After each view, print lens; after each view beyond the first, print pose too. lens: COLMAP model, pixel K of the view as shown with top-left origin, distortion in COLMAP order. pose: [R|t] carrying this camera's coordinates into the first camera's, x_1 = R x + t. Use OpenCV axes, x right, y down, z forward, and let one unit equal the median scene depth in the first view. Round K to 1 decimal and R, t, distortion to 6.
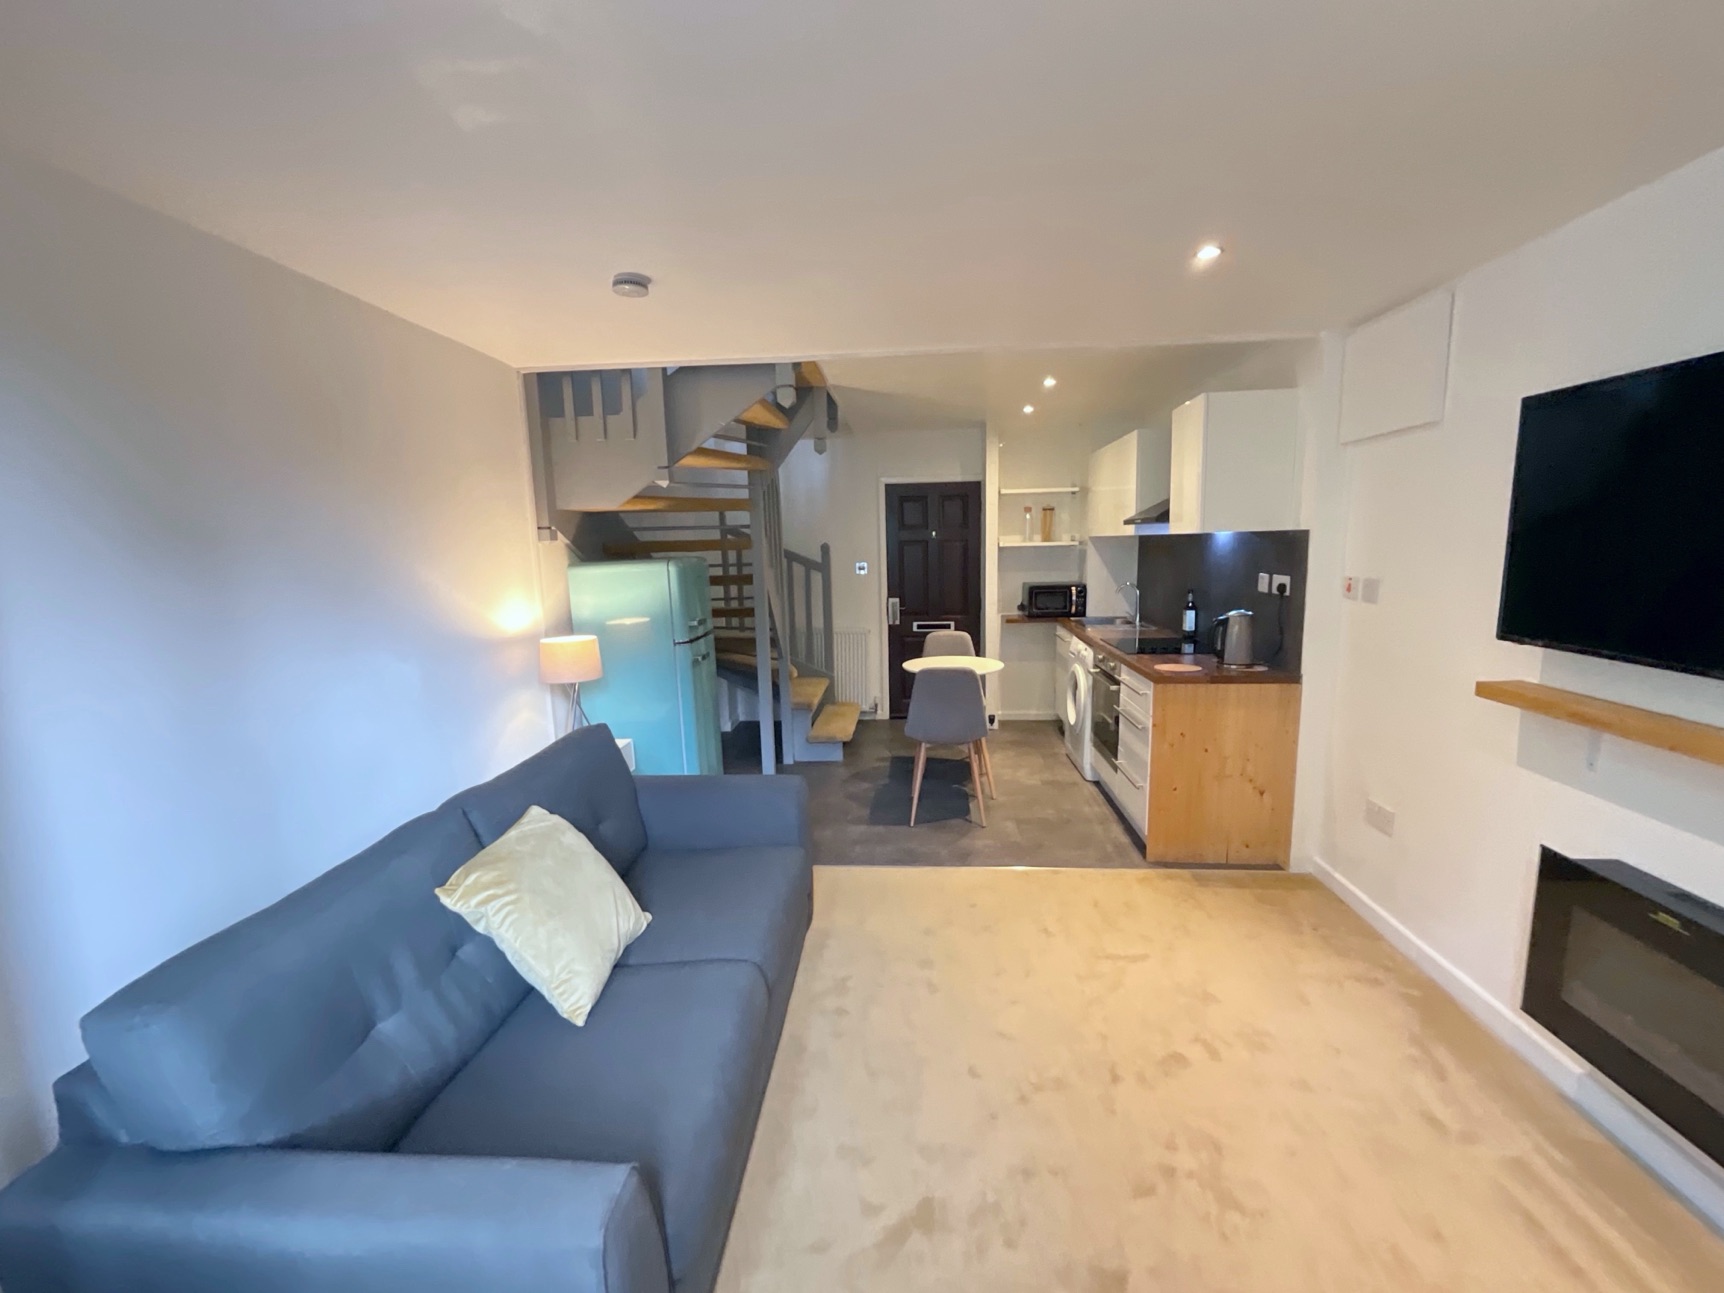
lens RADIAL K [[698.4, 0, 862.0], [0, 698.4, 646.5], [0, 0, 1]] dist [-0.003258, 0.000635]
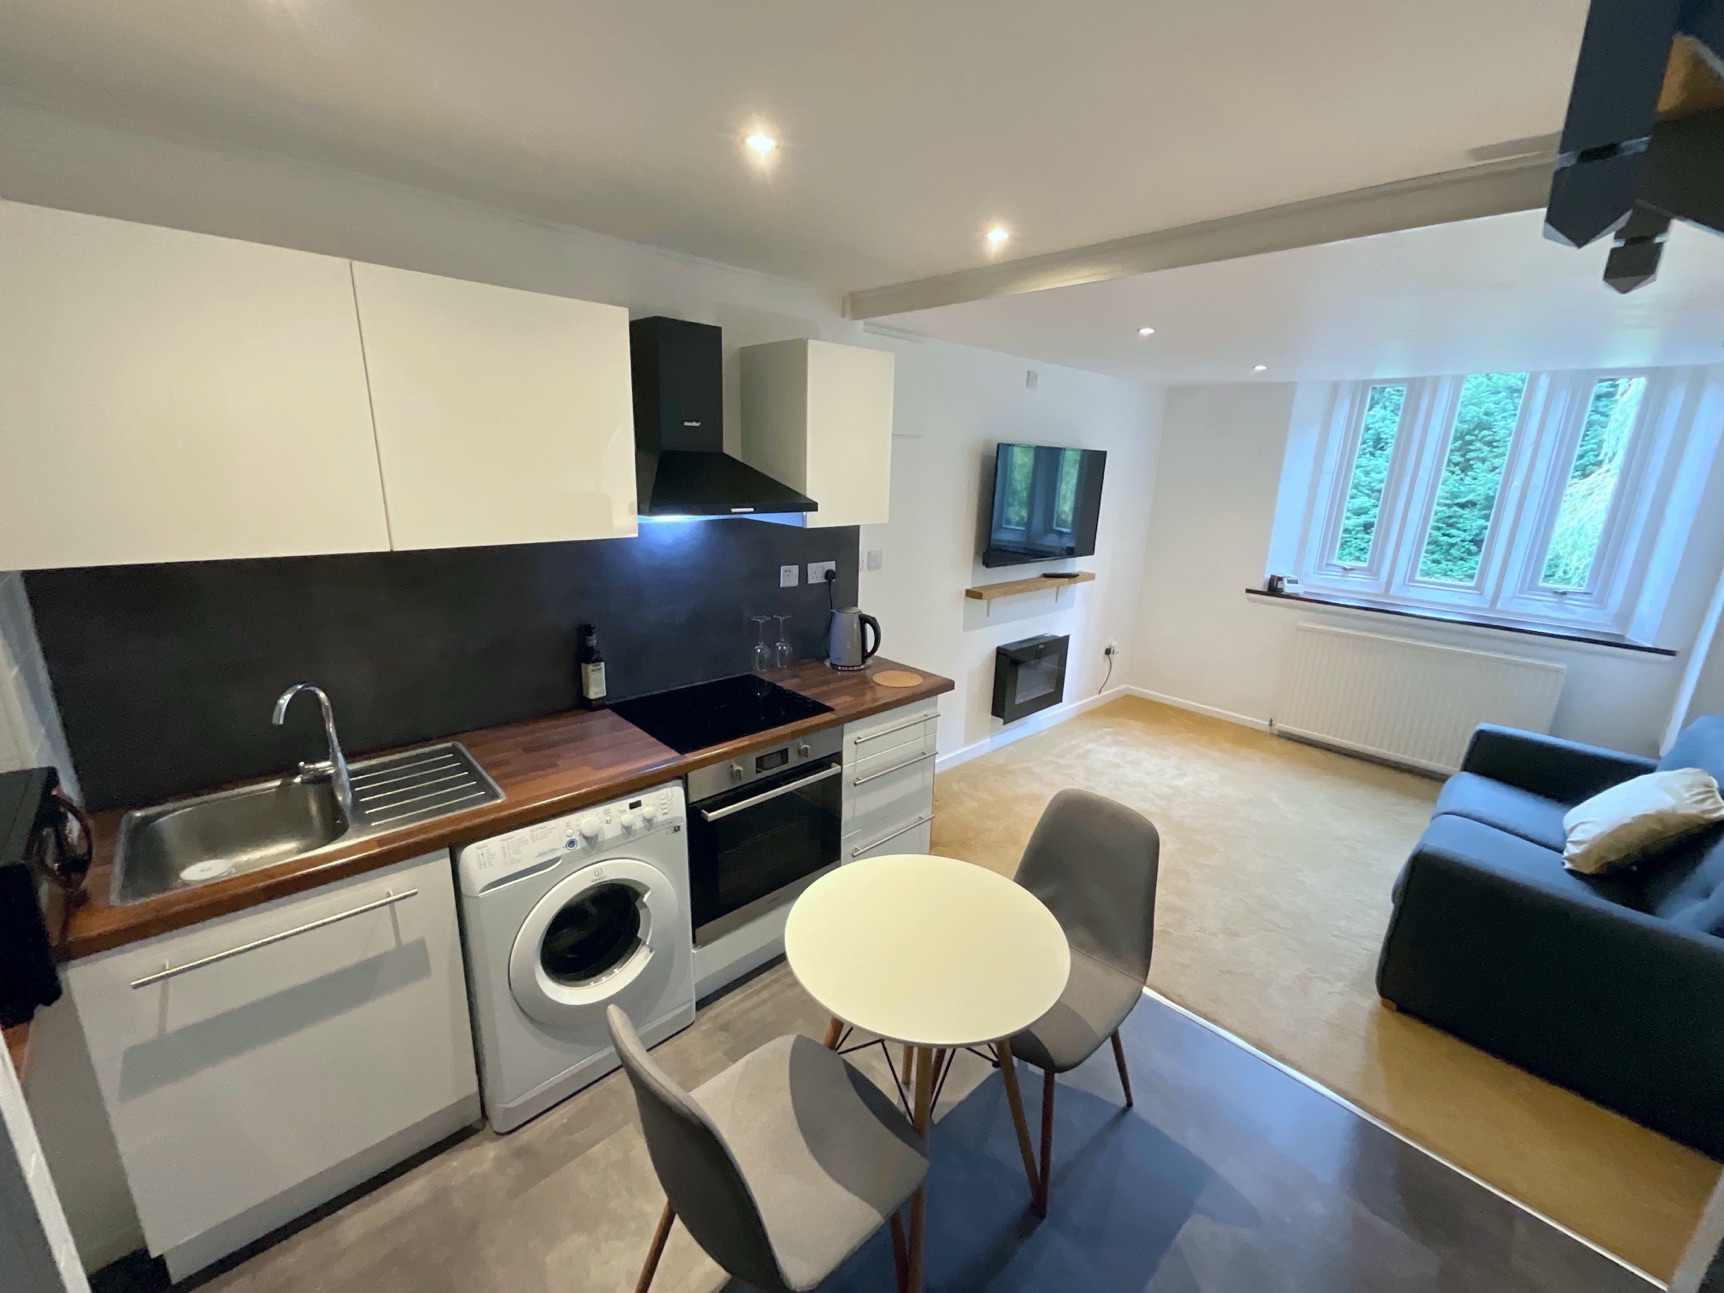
lens RADIAL K [[698.4, 0, 862.0], [0, 698.4, 646.5], [0, 0, 1]] dist [-0.003258, 0.000635]
pose [[-0.747783, -0.171443, 0.641427, -0.055658], [0.084657, 0.933580, 0.348225, -0.267789], [-0.658525, 0.314698, -0.683601, 1.374828]]
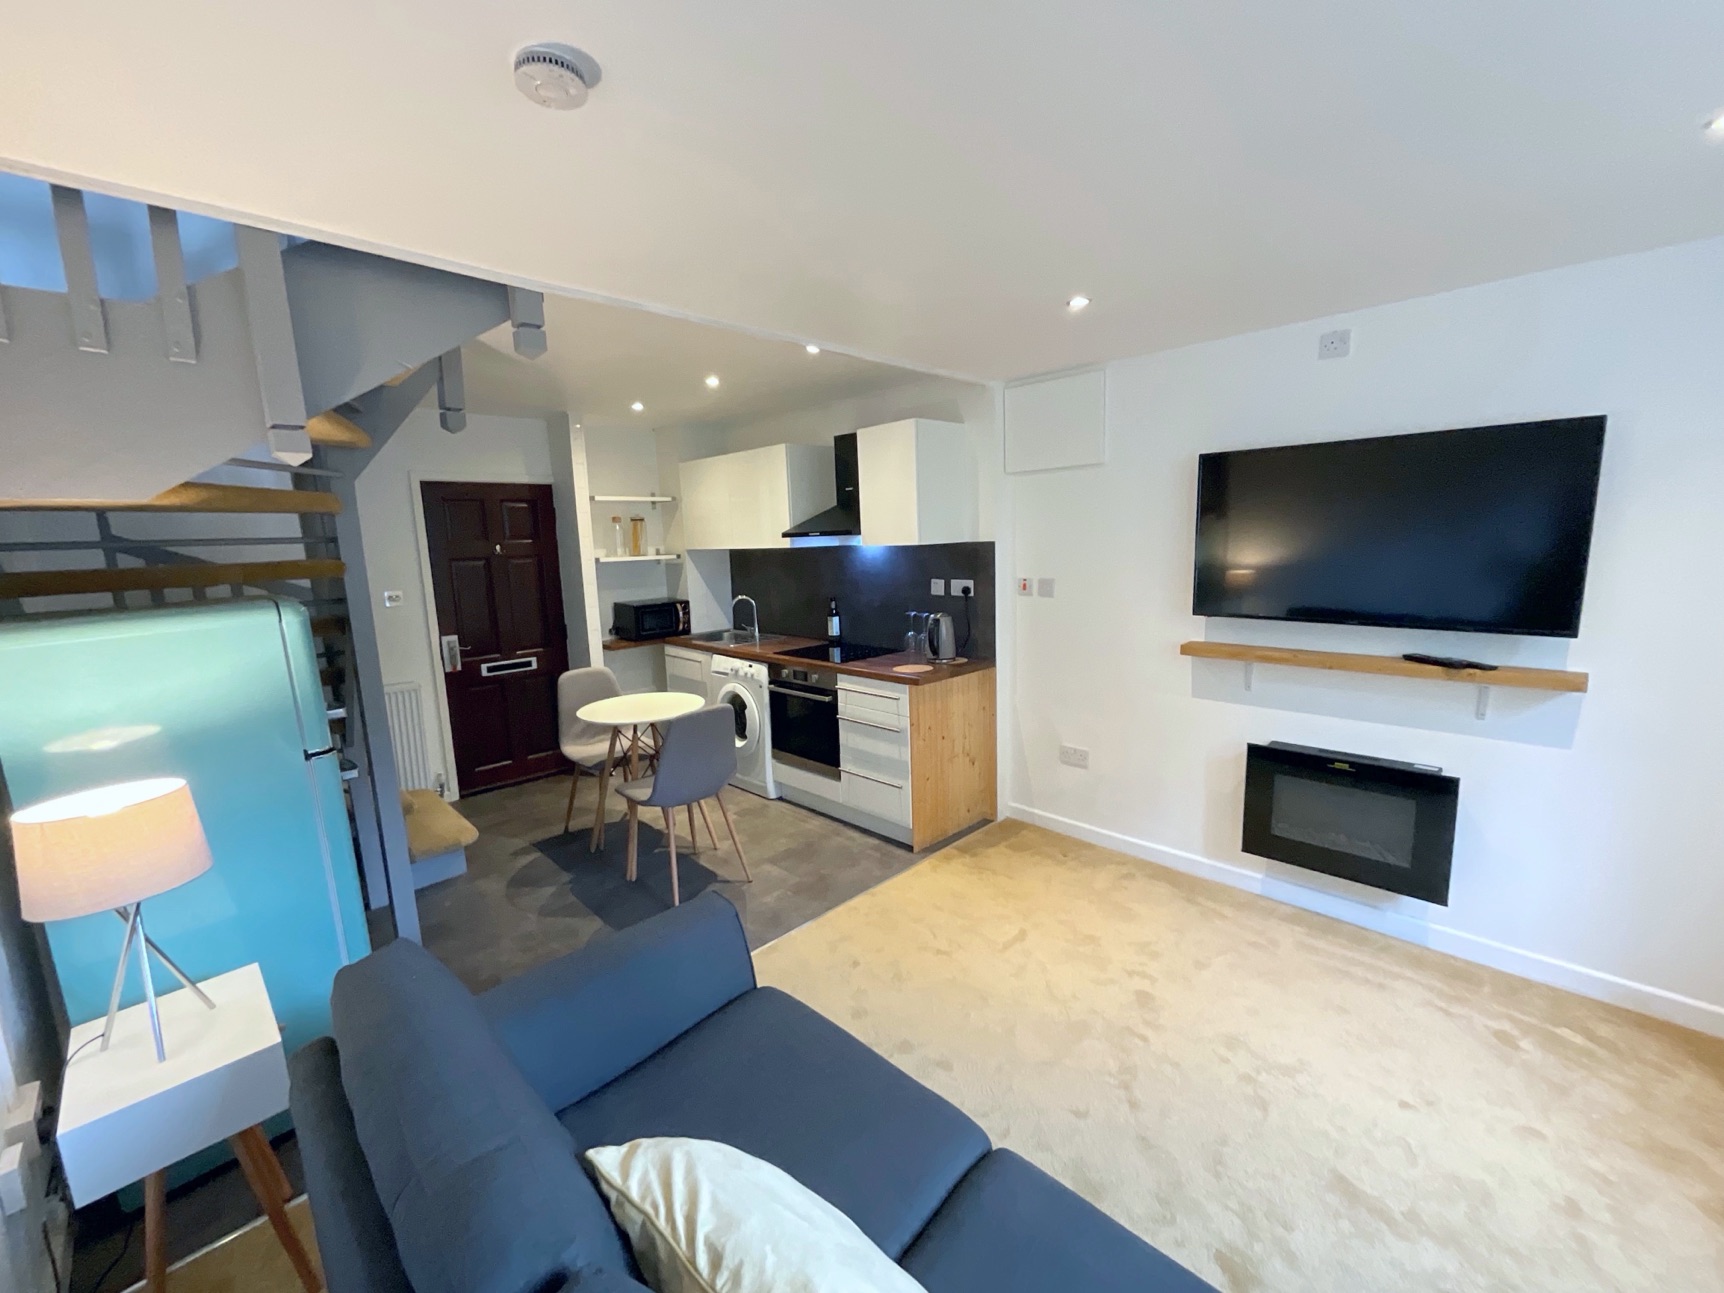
lens RADIAL K [[698.4, 0, 862.0], [0, 698.4, 646.5], [0, 0, 1]] dist [-0.003258, 0.000635]
pose [[0.646055, -0.115543, 0.754495, -0.356071], [0.128279, 0.990853, 0.041897, -0.051174], [-0.752435, 0.069718, 0.654967, 0.294212]]
